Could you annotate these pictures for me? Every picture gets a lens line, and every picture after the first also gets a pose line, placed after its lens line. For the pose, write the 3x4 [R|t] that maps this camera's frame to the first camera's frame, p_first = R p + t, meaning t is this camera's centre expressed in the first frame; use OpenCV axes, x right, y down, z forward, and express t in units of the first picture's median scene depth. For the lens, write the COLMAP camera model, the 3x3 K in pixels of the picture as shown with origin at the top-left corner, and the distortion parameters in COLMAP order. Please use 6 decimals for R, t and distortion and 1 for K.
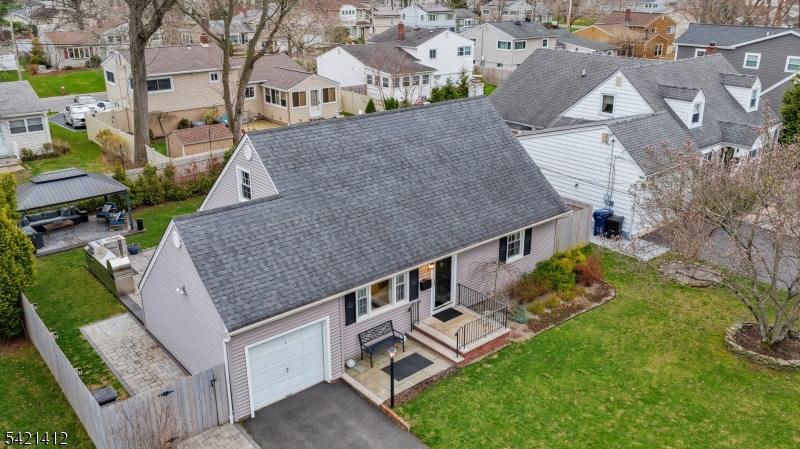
lens RADIAL K [[685.8, 0, 400.0], [0, 685.8, 224.5], [0, 0, 1]] dist [0.000223, -0.000423]
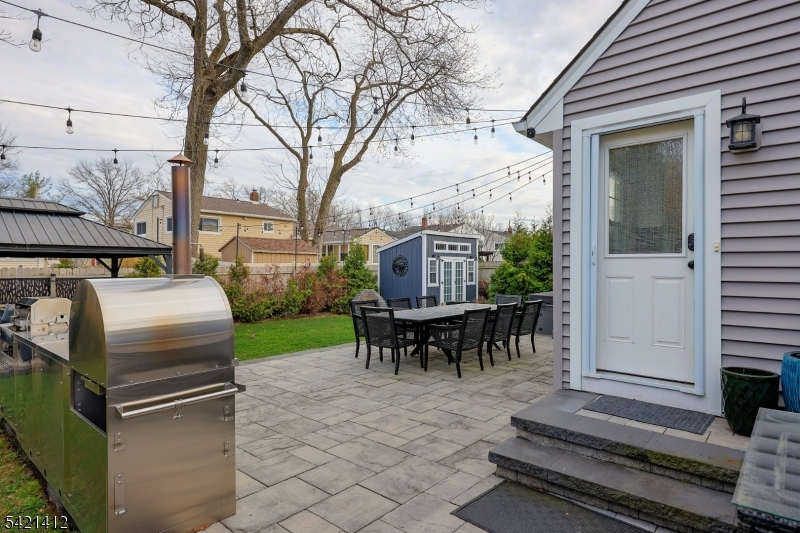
lens RADIAL K [[455.7, 0, 400.0], [0, 455.7, 266.5], [0, 0, 1]] dist [0.000964, -0.000137]
pose [[0.989964, 0.008105, 0.141088, -0.256825], [0.041098, 0.938693, -0.342296, 0.057648], [-0.135212, 0.344659, 0.928939, 0.624493]]
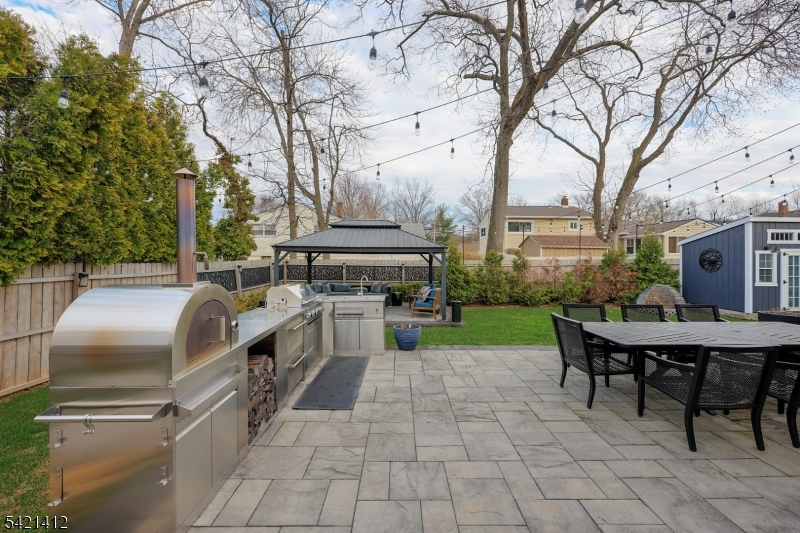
lens RADIAL K [[325.2, 0, 398.4], [0, 325.2, 256.4], [0, 0, 1]] dist [-0.000119, -0.000079]
pose [[0.769035, 0.010483, -0.639121, -0.217724], [-0.228739, 0.938167, -0.259847, 0.033823], [0.596878, 0.346023, 0.723881, 0.678604]]
